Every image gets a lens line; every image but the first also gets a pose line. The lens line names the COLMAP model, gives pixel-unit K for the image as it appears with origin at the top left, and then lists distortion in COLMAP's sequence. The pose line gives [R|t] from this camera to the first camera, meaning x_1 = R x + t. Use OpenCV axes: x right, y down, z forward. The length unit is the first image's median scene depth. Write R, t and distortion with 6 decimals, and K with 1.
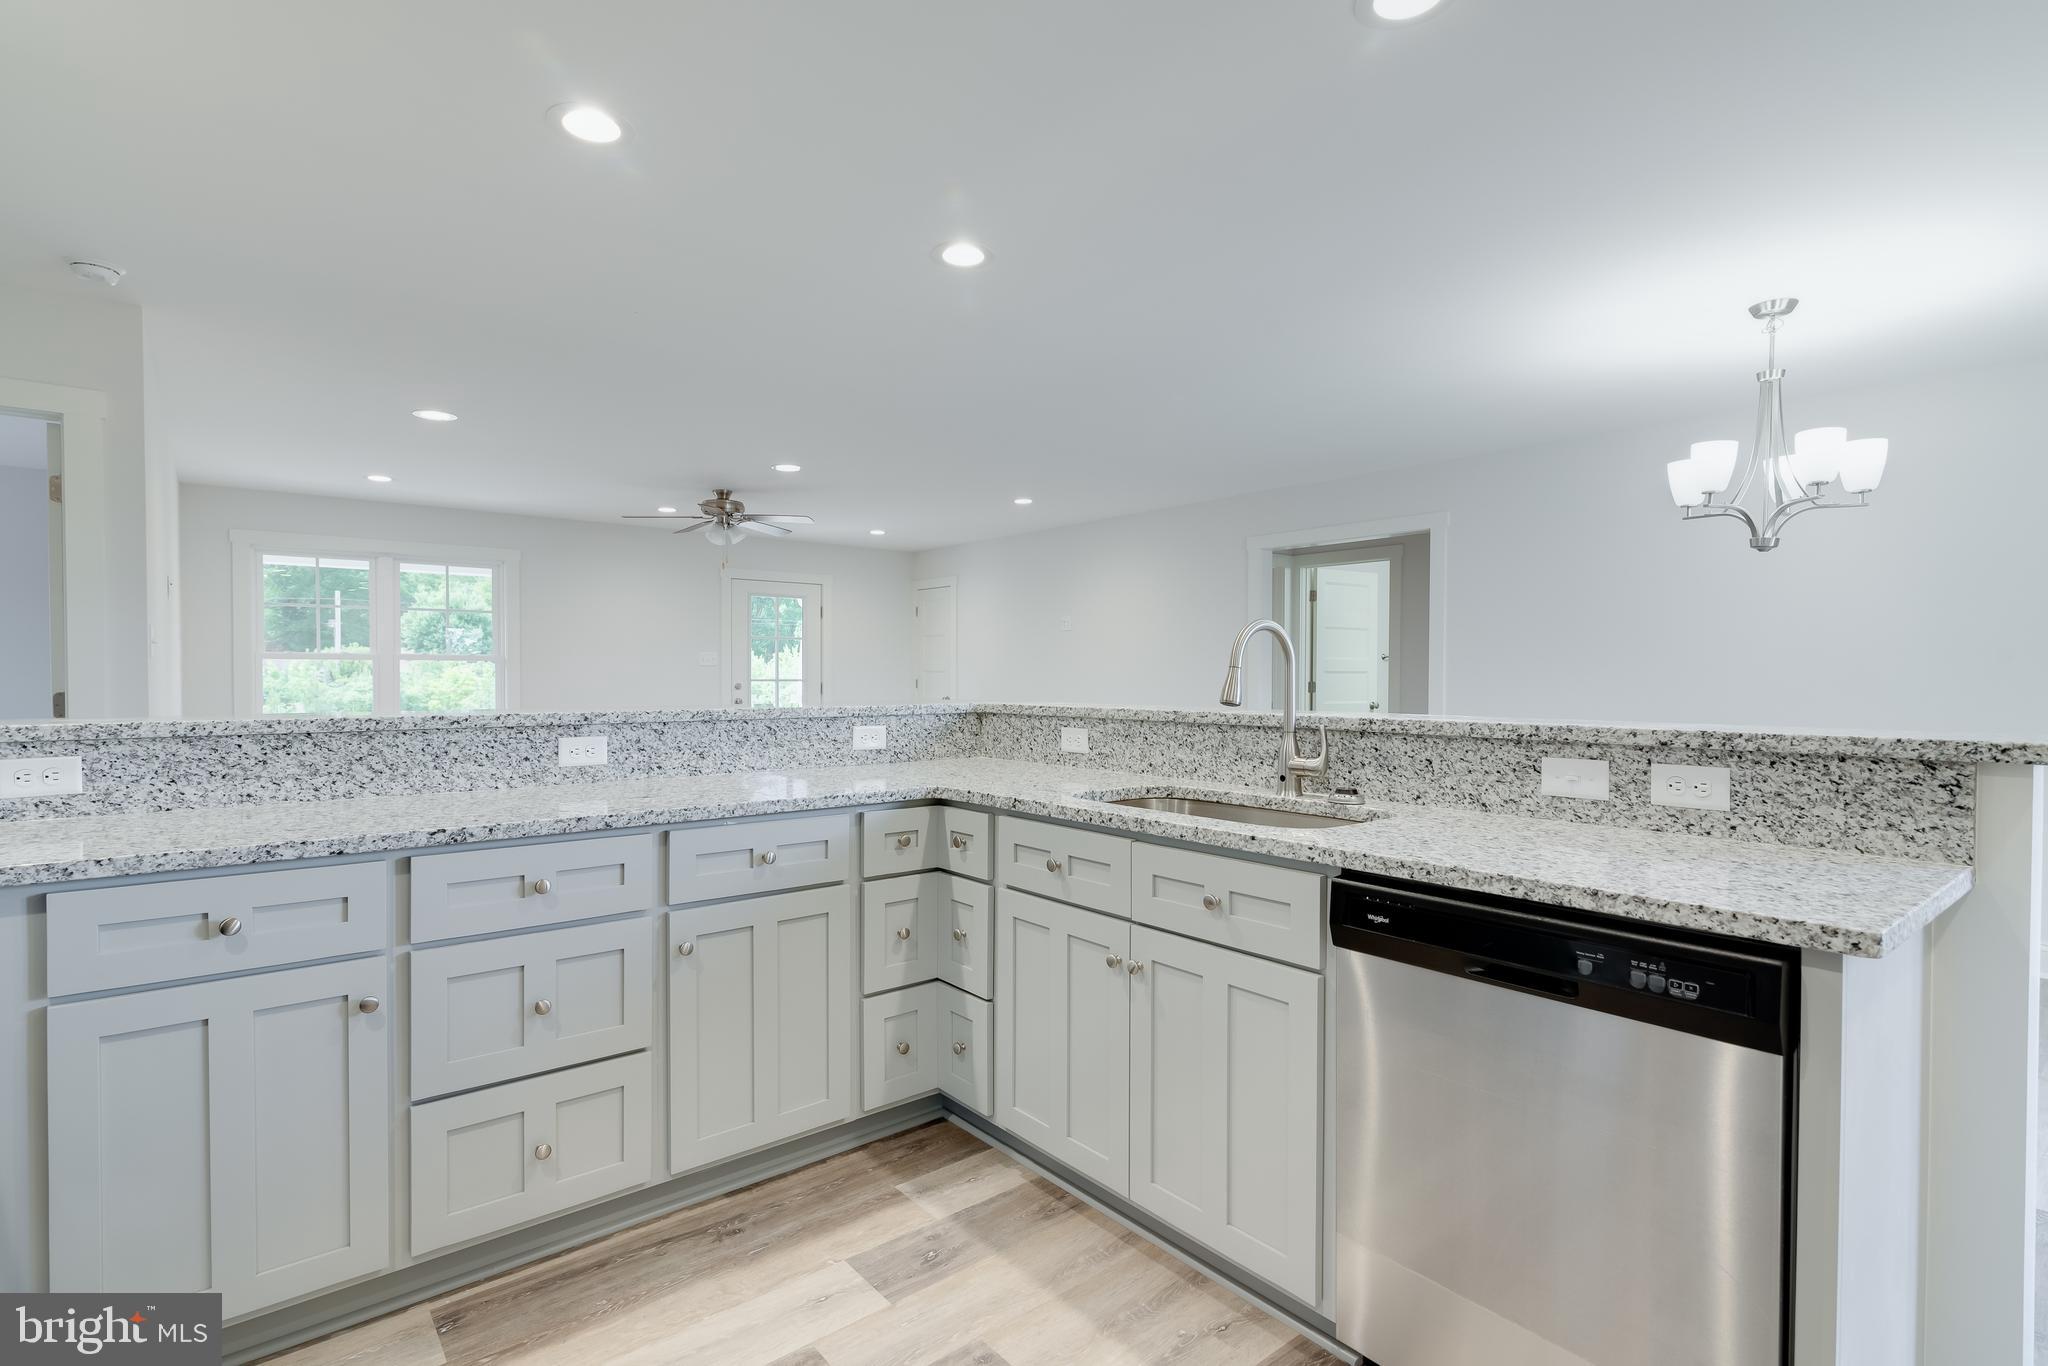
lens RADIAL K [[984.0, 0, 1018.1], [0, 984.0, 691.5], [0, 0, 1]] dist [0.014039, -0.006397]
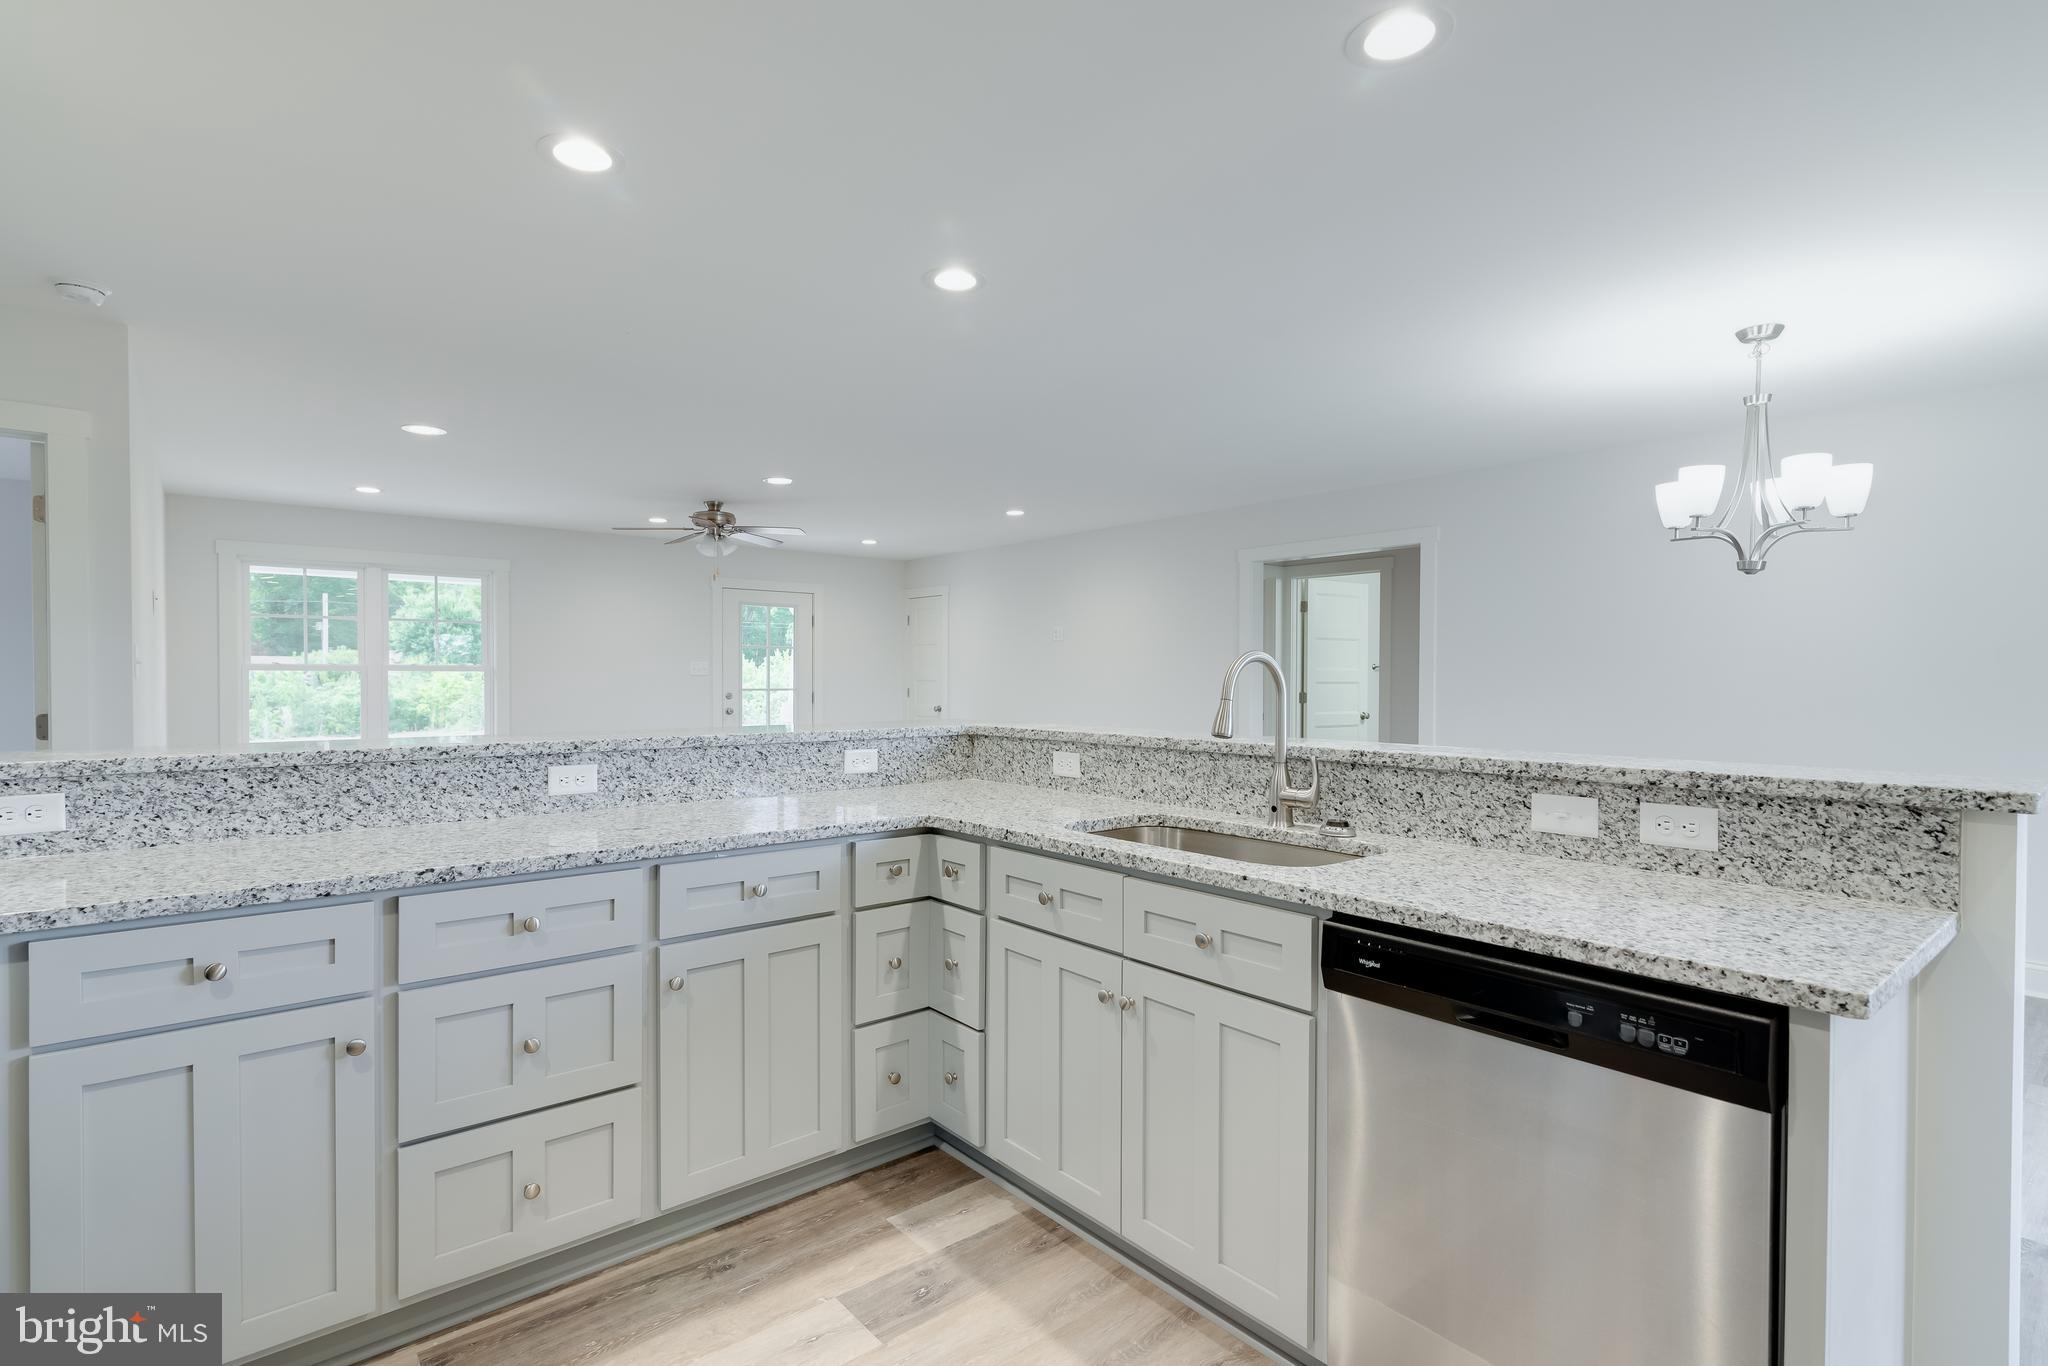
lens RADIAL K [[984.0, 0, 1018.1], [0, 984.0, 691.5], [0, 0, 1]] dist [0.014039, -0.006397]
pose [[0.999964, 0.000346, 0.008509, -0.000236], [-0.000327, 0.999998, -0.002206, -0.028533], [-0.008510, 0.002203, 0.999961, 0.000318]]
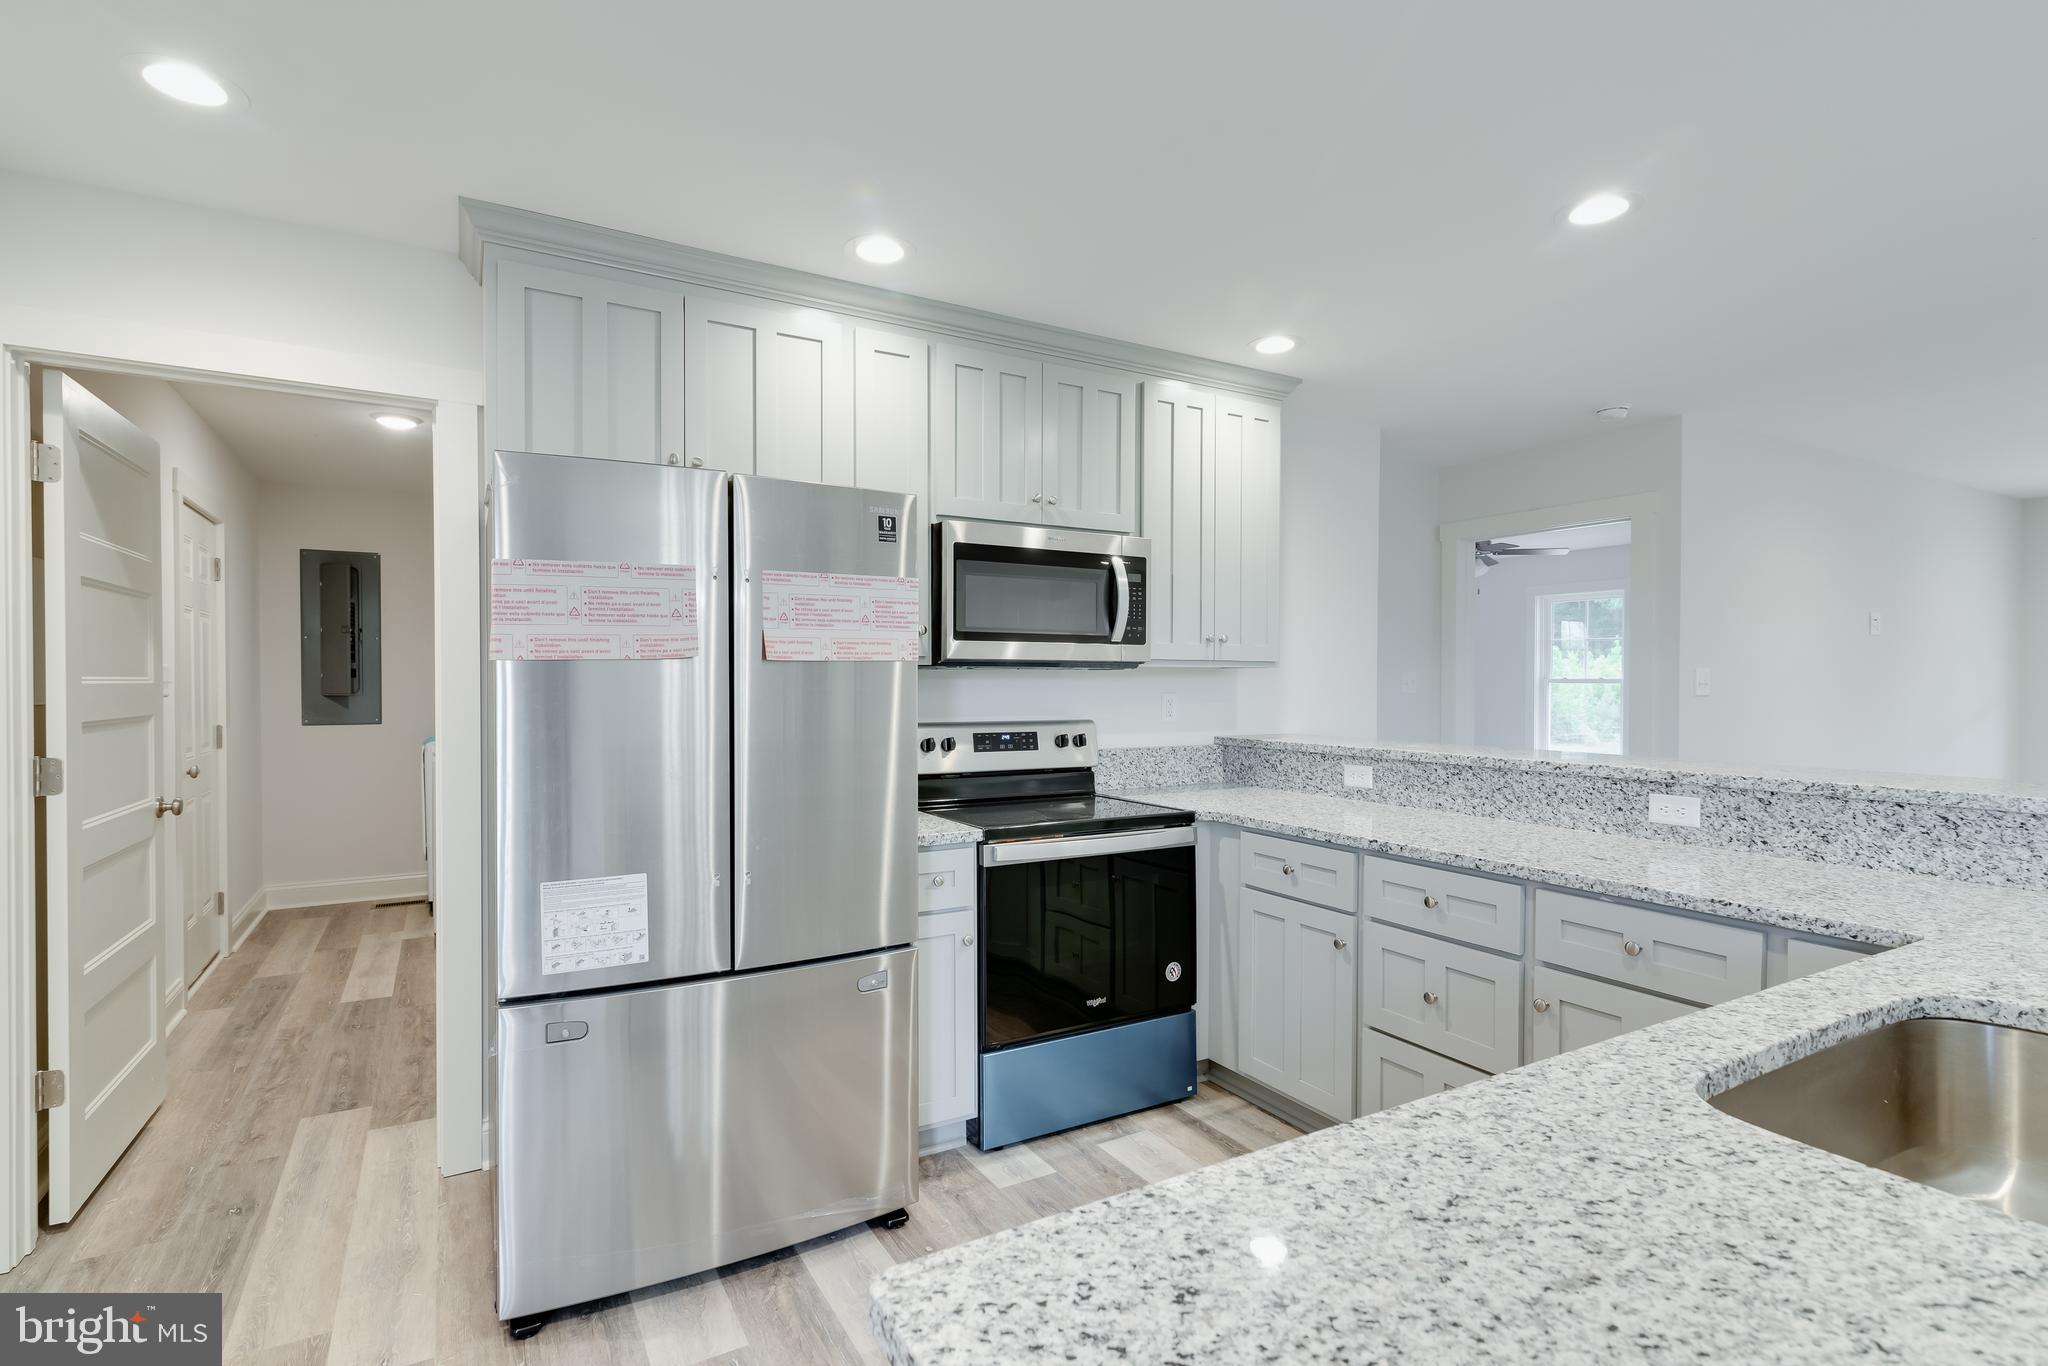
lens RADIAL K [[984.0, 0, 1018.1], [0, 984.0, 691.5], [0, 0, 1]] dist [0.014039, -0.006397]
pose [[-0.155984, 0.012801, -0.987677, 0.684346], [-0.017685, 0.999720, 0.015750, -0.066630], [0.987601, 0.019924, -0.155714, 0.548308]]
